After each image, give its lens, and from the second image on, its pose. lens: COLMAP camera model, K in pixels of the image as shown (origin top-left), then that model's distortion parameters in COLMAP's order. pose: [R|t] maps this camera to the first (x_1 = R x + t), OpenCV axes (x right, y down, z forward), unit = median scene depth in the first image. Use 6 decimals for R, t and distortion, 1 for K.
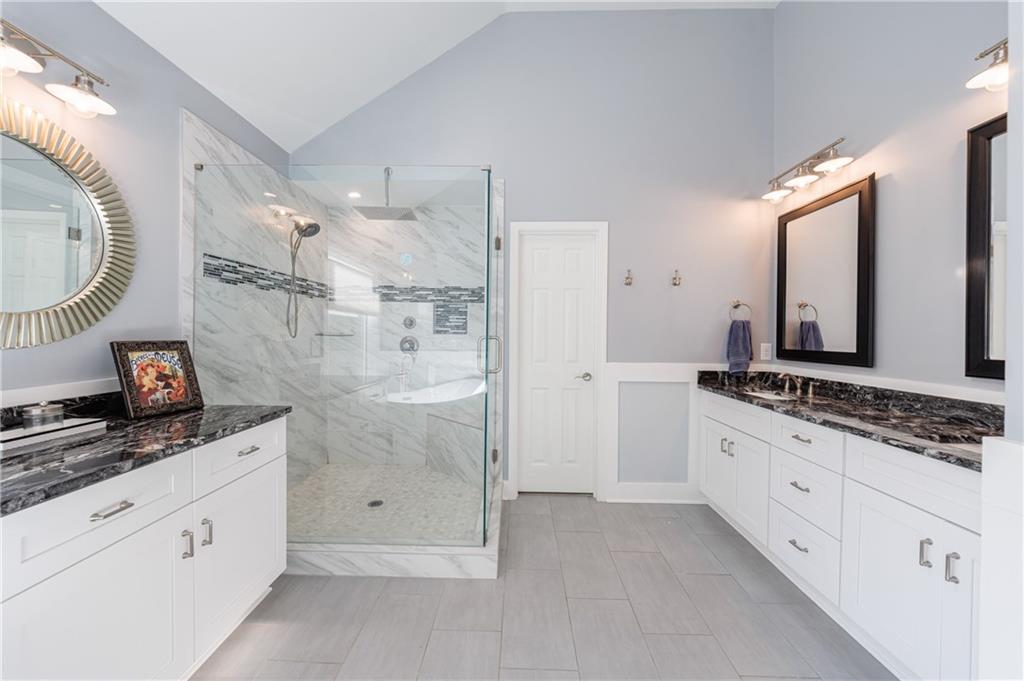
lens RADIAL K [[377.2, 0, 513.6], [0, 377.2, 337.5], [0, 0, 1]] dist [-0.003593, -0.000102]
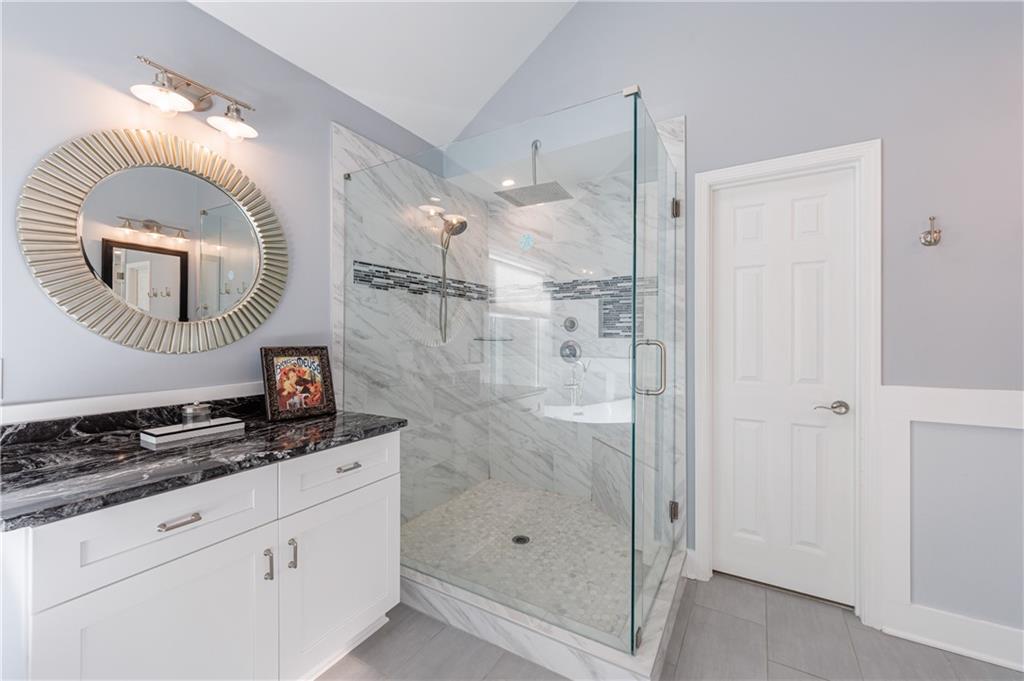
lens RADIAL K [[408.6, 0, 512.2], [0, 408.6, 337.7], [0, 0, 1]] dist [-0.001499, -0.001621]
pose [[0.863355, -0.007232, -0.504546, 0.087526], [0.002803, 0.999951, -0.009537, -0.002095], [0.504590, 0.006820, 0.863332, 0.215224]]
